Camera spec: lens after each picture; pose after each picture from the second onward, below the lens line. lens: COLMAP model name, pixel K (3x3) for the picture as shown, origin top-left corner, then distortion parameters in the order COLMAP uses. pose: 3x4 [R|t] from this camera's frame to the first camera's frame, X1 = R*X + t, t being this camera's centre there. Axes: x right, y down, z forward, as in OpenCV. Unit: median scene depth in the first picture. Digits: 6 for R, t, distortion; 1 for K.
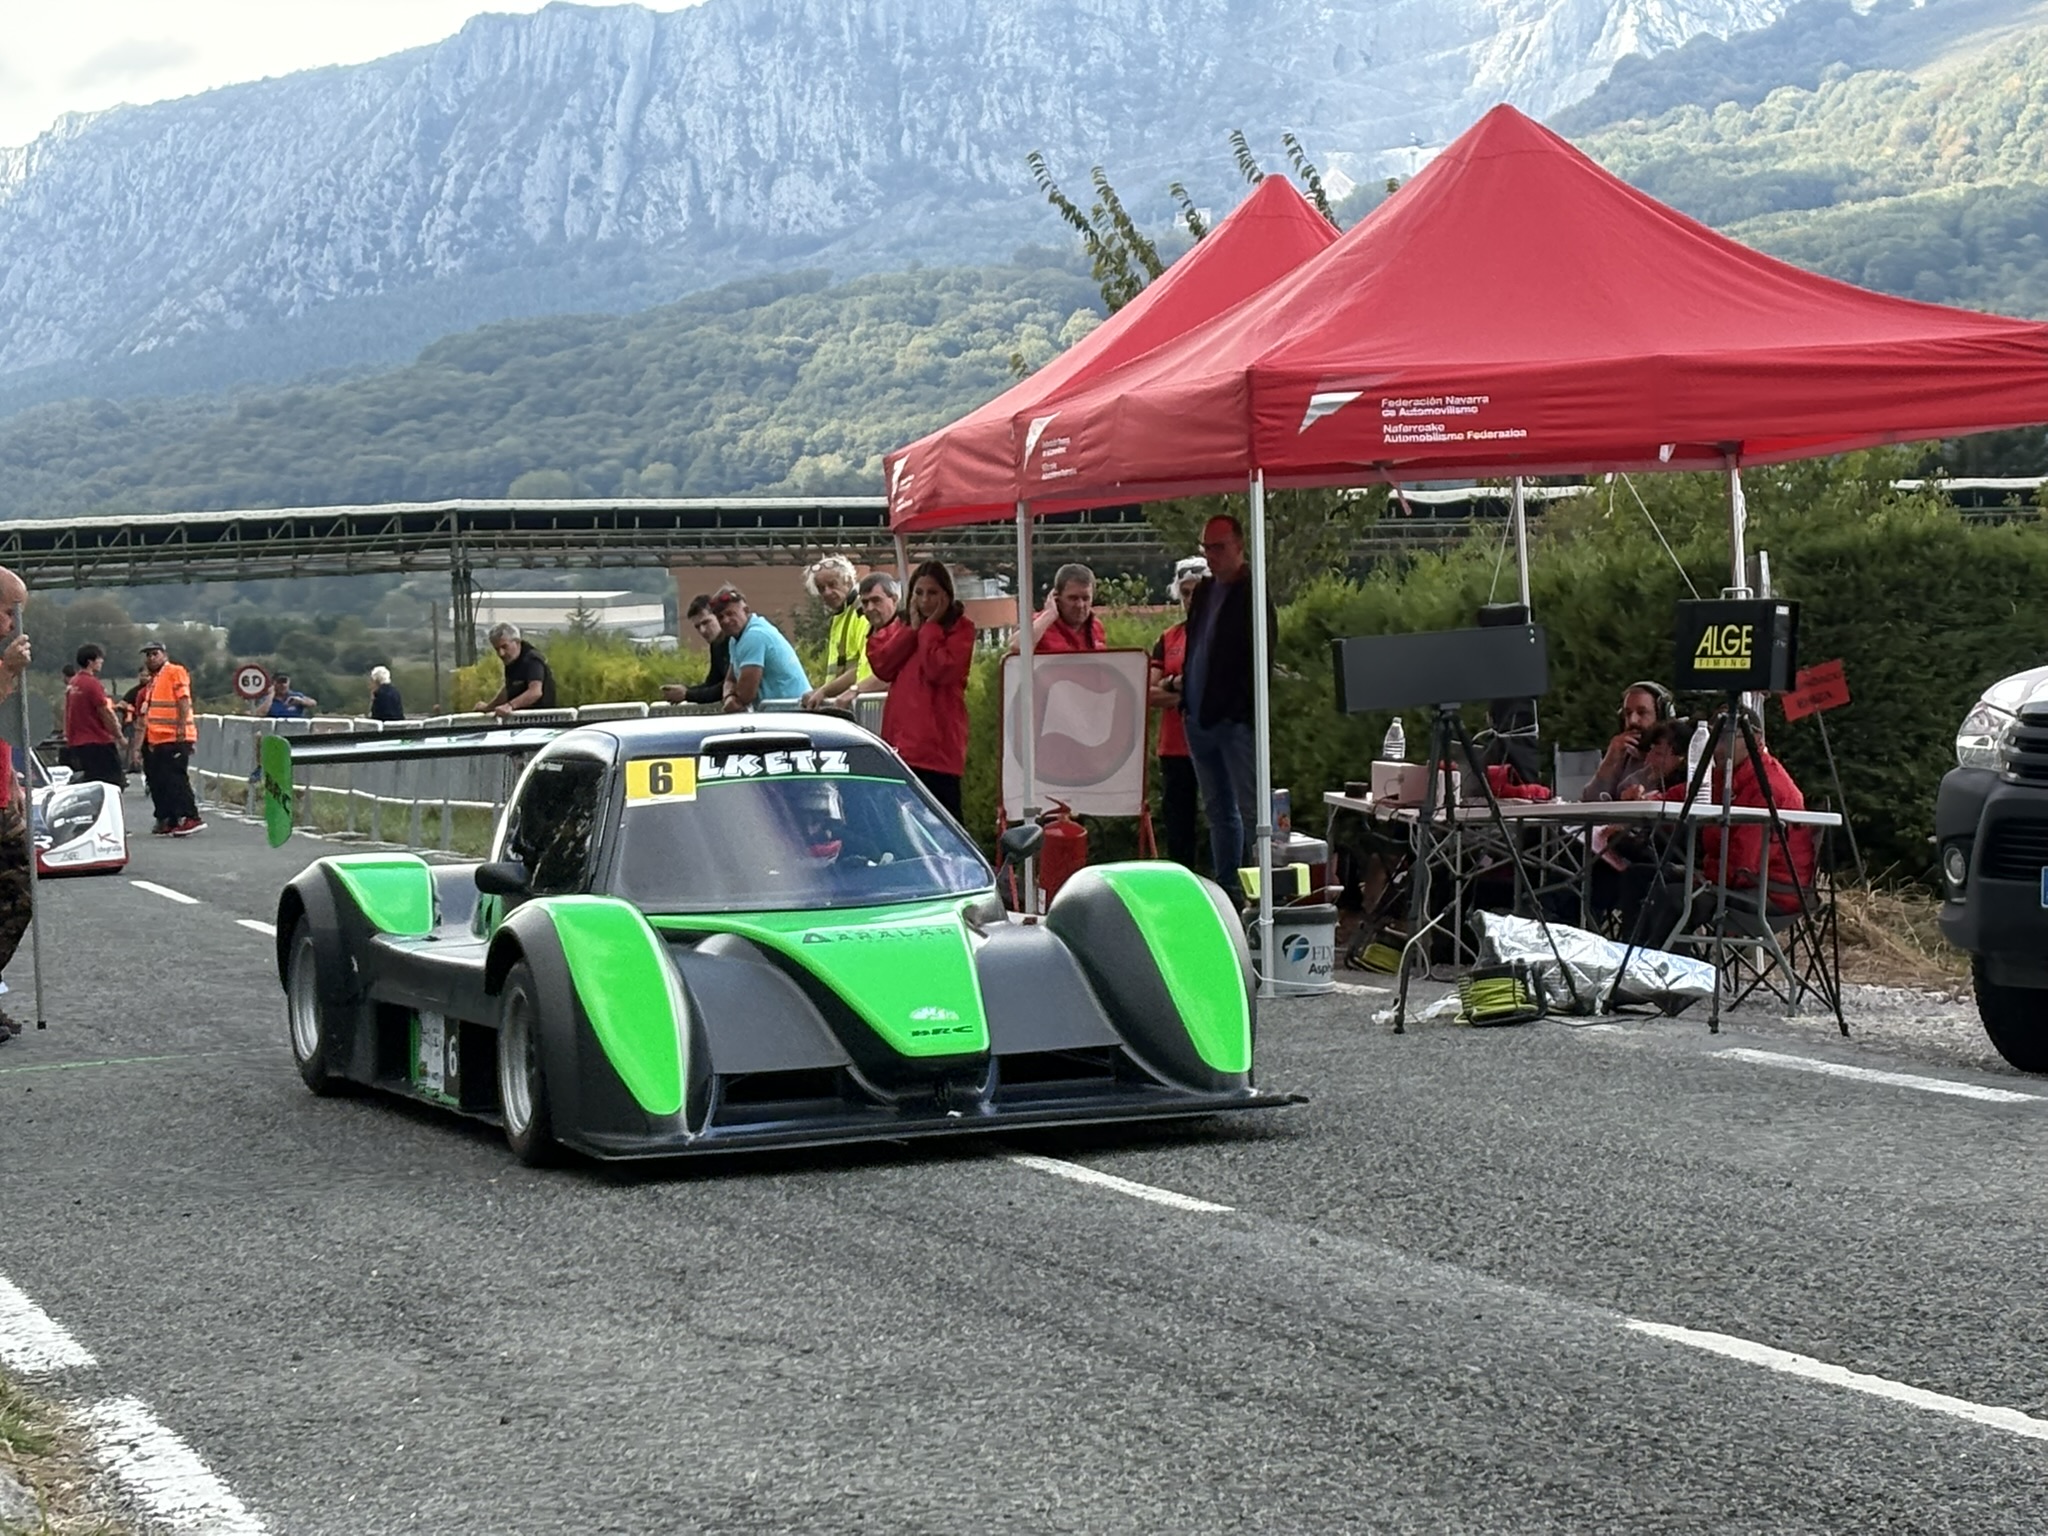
lens RADIAL K [[5225.3, 0, 1078.5], [0, 5225.3, 719.5], [0, 0, 1]] dist [0.324876, -1.683385]
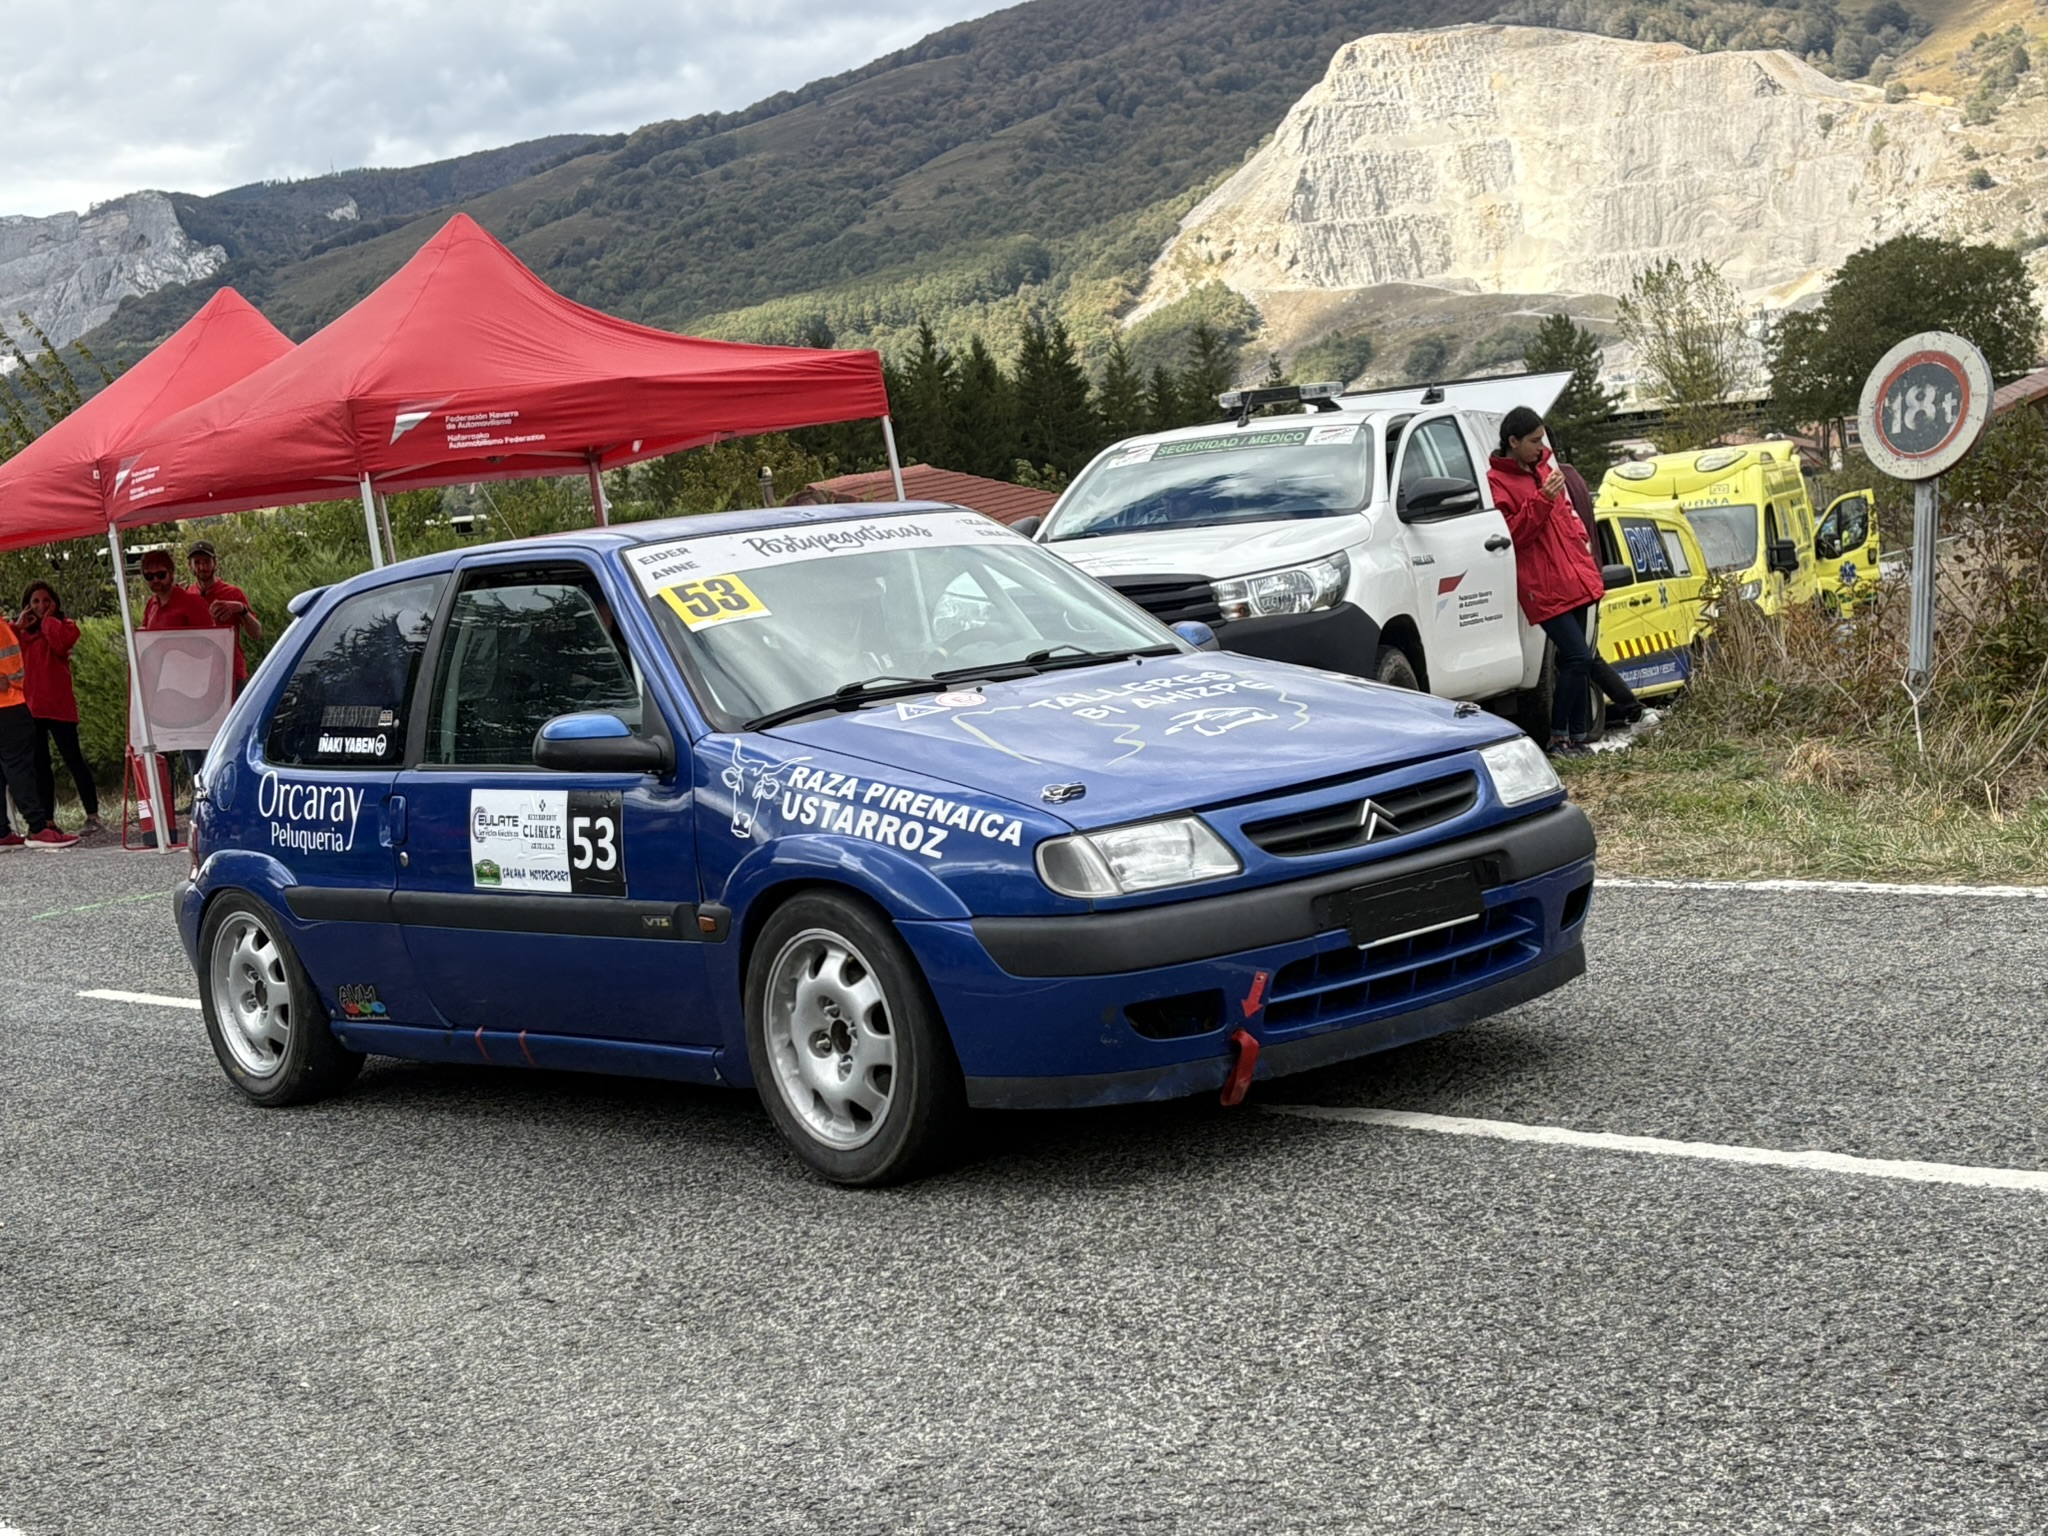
lens RADIAL K [[2838.1, 0, 1026.5], [0, 2838.1, 767.7], [0, 0, 1]] dist [0.236231, -0.862889]
pose [[0.915062, -0.111258, 0.387663, -0.101572], [0.096358, 0.993671, 0.057732, 0.000969], [-0.391632, -0.015474, 0.919992, 0.253973]]
